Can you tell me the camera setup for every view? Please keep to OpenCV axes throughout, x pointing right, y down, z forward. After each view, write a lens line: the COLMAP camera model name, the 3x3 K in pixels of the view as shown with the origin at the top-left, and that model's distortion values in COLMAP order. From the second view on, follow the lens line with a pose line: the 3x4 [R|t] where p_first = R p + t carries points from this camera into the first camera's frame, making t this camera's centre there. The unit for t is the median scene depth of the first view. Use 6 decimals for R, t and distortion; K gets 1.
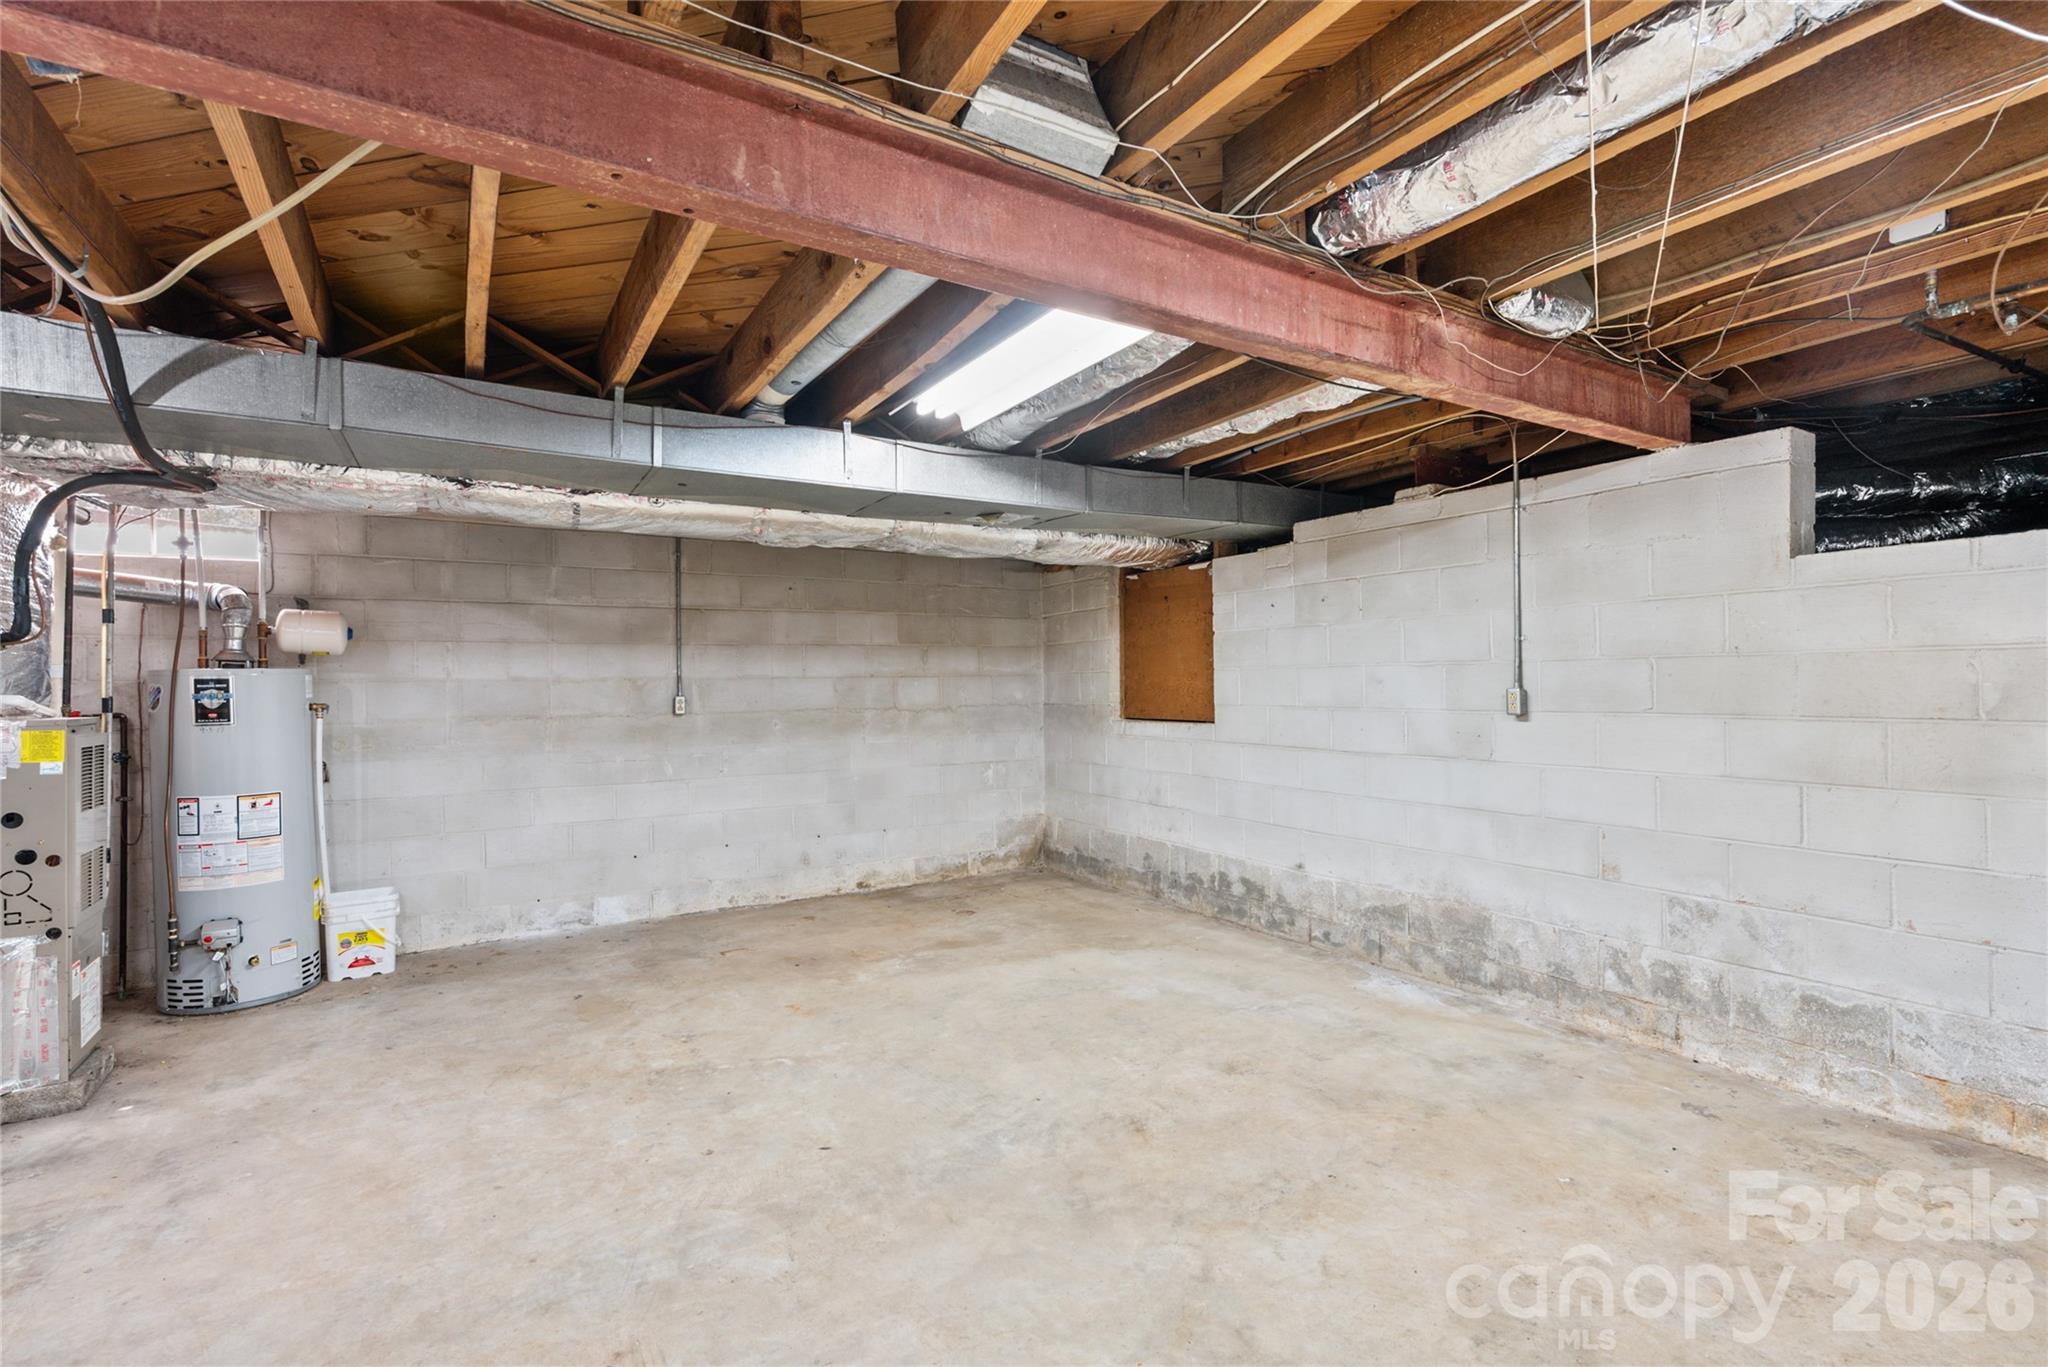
lens RADIAL K [[942.3, 0, 1025.0], [0, 942.3, 679.5], [0, 0, 1]] dist [-0.009164, 0.003833]
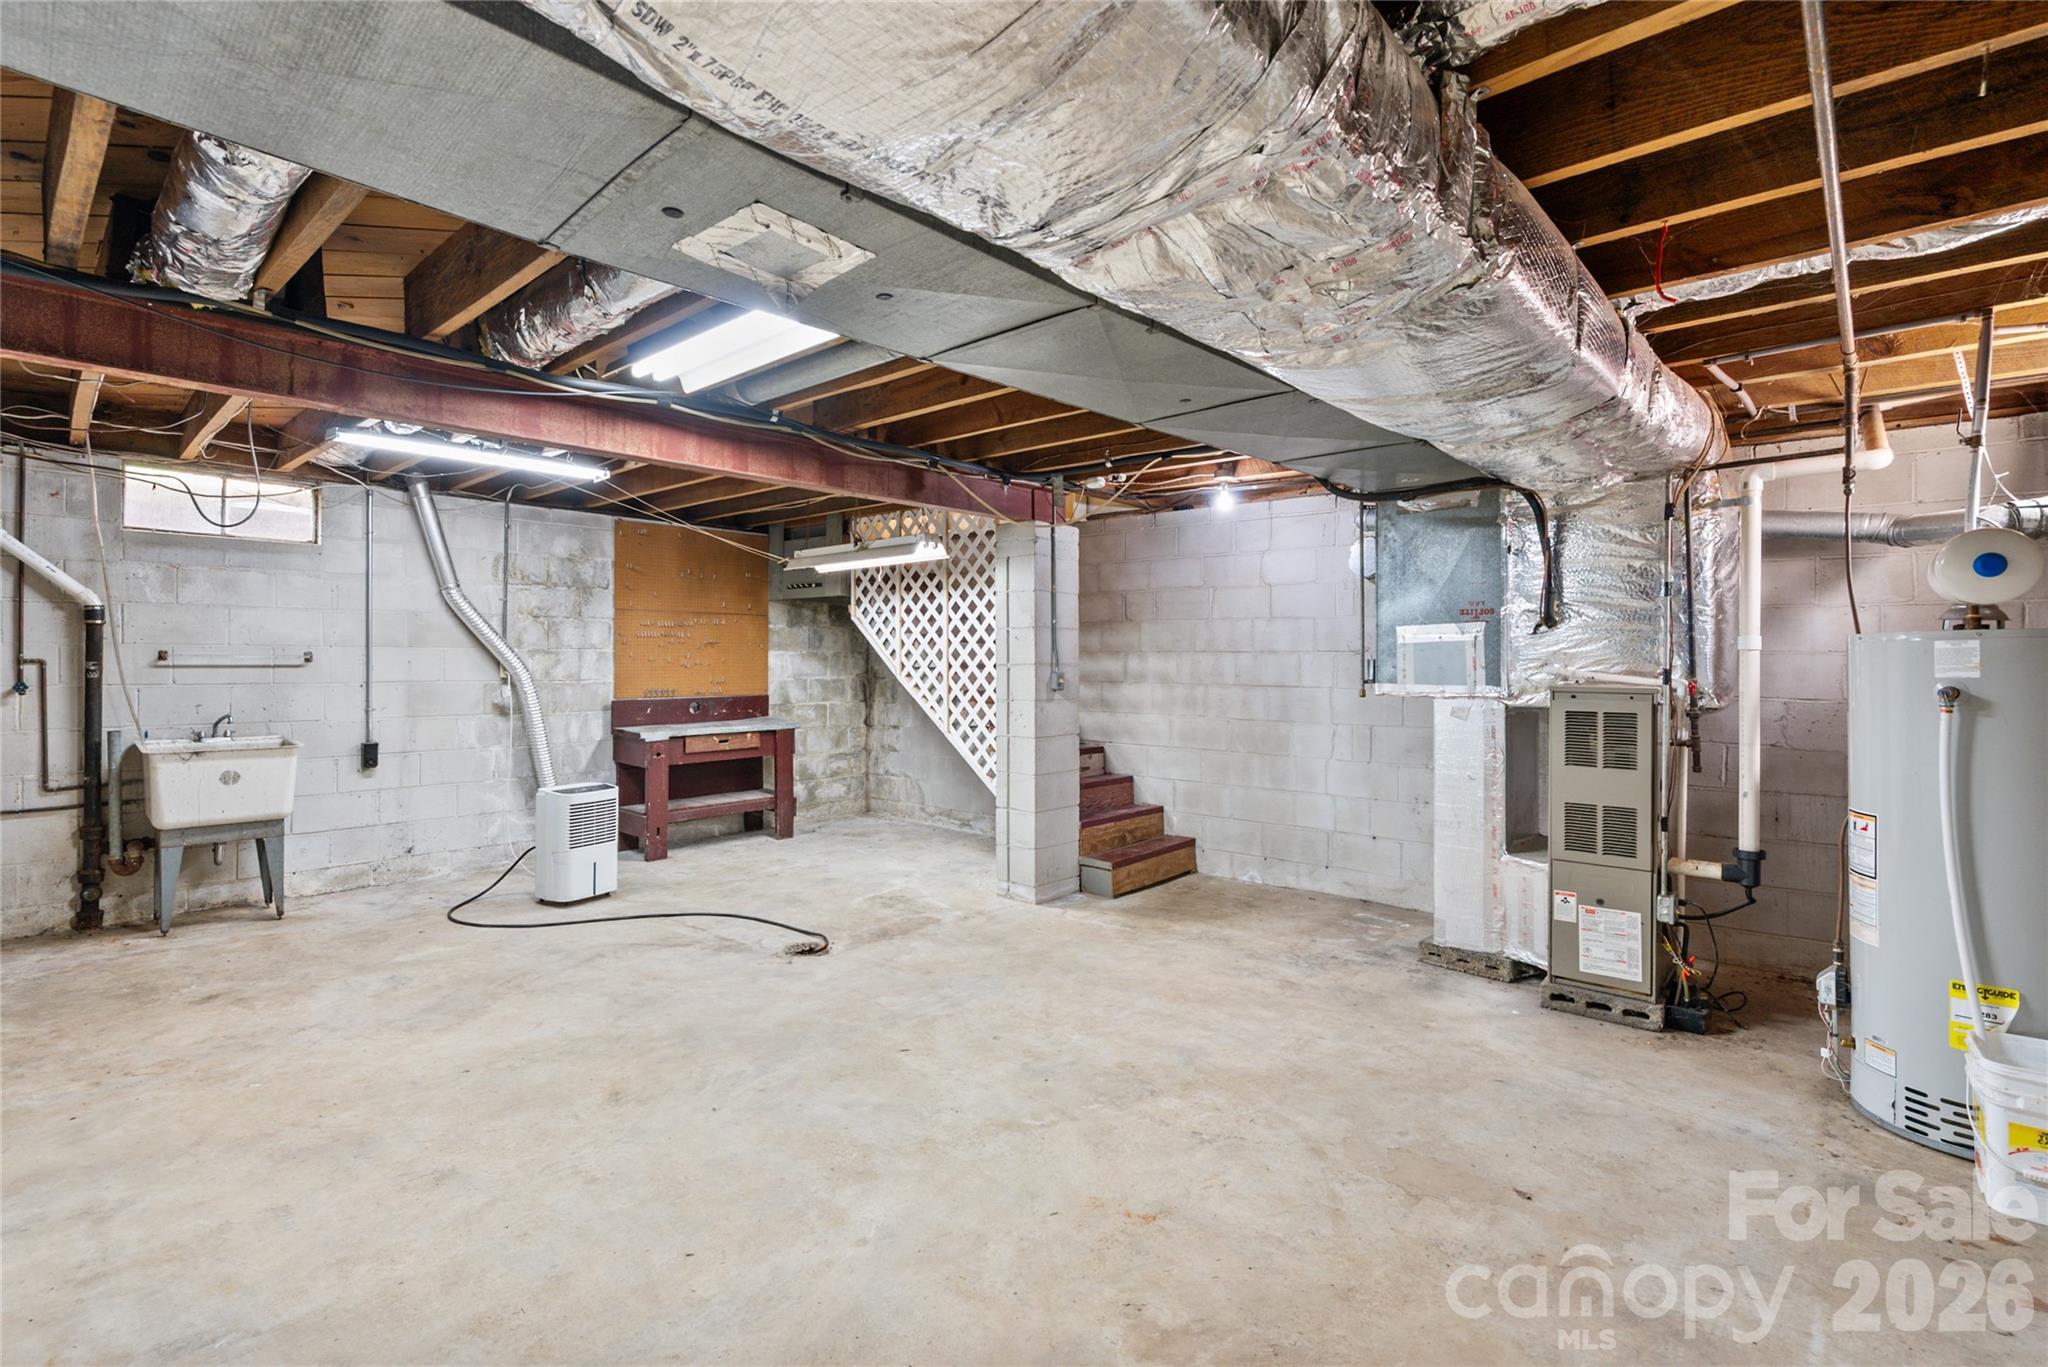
lens RADIAL K [[942.3, 0, 1024.7], [0, 942.3, 669.5], [0, 0, 1]] dist [-0.009164, 0.003833]
pose [[-0.957783, 0.009143, -0.287346, -0.017123], [0.007230, 0.999944, 0.007717, 0.005458], [0.287401, 0.005314, -0.957796, 1.999840]]
